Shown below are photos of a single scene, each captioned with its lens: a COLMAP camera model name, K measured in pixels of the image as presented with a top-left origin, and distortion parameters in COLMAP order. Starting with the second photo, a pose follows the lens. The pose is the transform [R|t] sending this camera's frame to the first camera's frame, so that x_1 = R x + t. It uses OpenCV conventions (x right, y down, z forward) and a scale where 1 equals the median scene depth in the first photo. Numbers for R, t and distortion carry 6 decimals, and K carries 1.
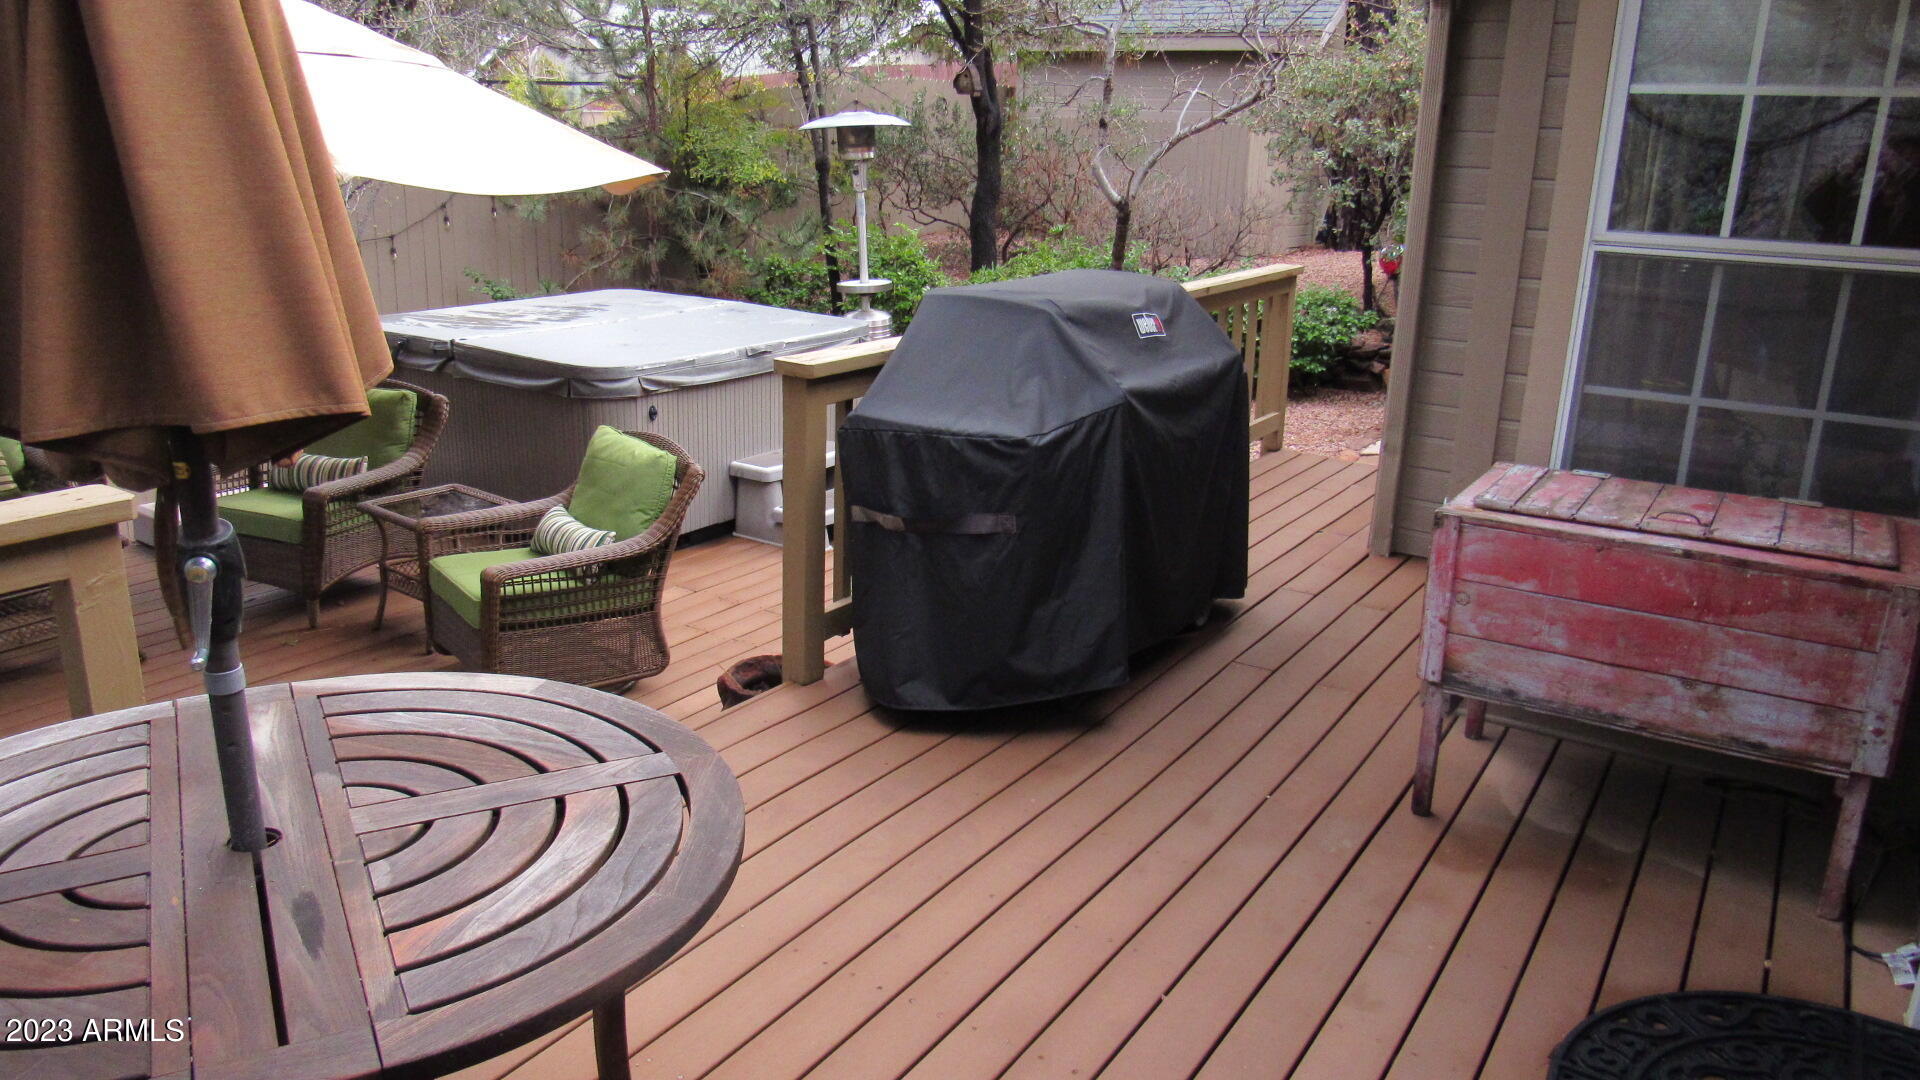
lens RADIAL K [[1380.2, 0, 967.5], [0, 1380.2, 536.4], [0, 0, 1]] dist [-0.024993, -0.014371]
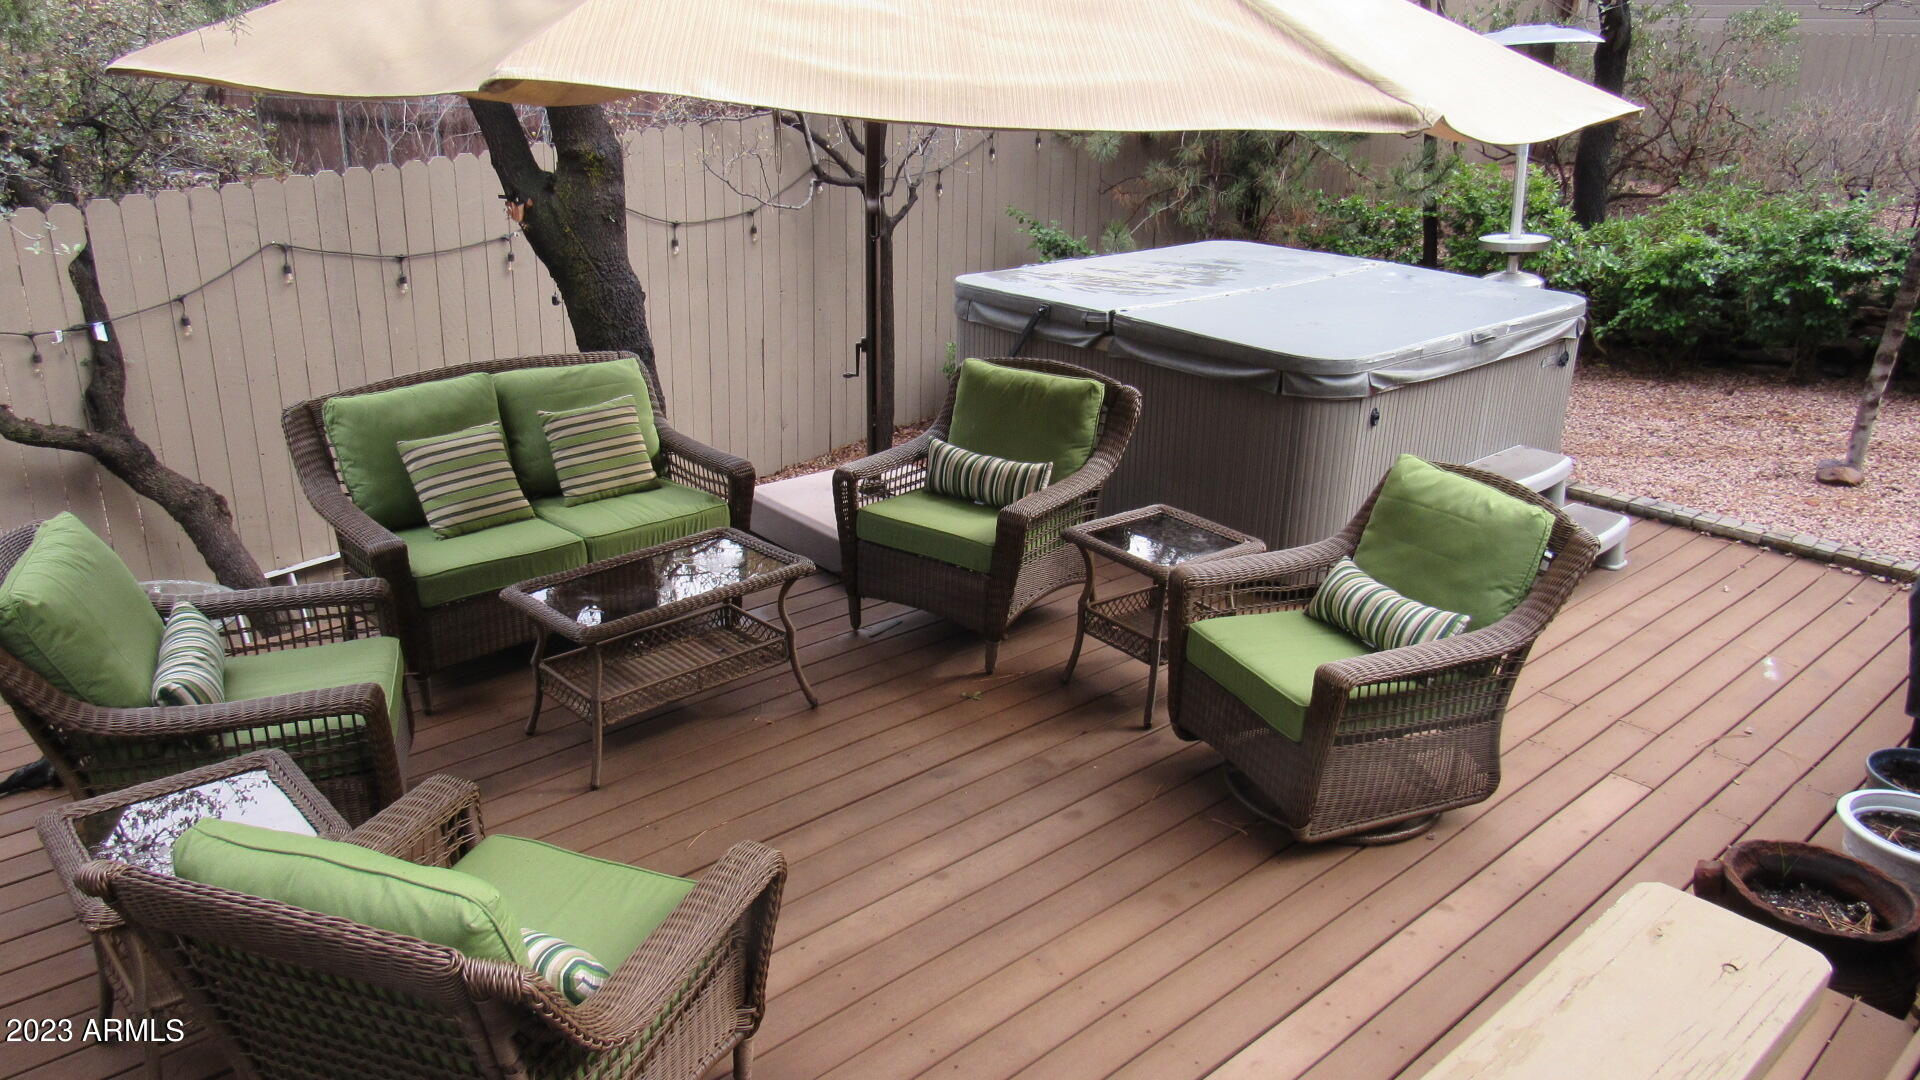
lens RADIAL K [[1380.2, 0, 949.9], [0, 1380.2, 543.6], [0, 0, 1]] dist [-0.024993, -0.014371]
pose [[0.964505, 0.076439, -0.252760, -0.274046], [-0.061082, 0.995809, 0.068070, -0.059726], [0.256904, -0.050214, 0.965132, 0.185691]]
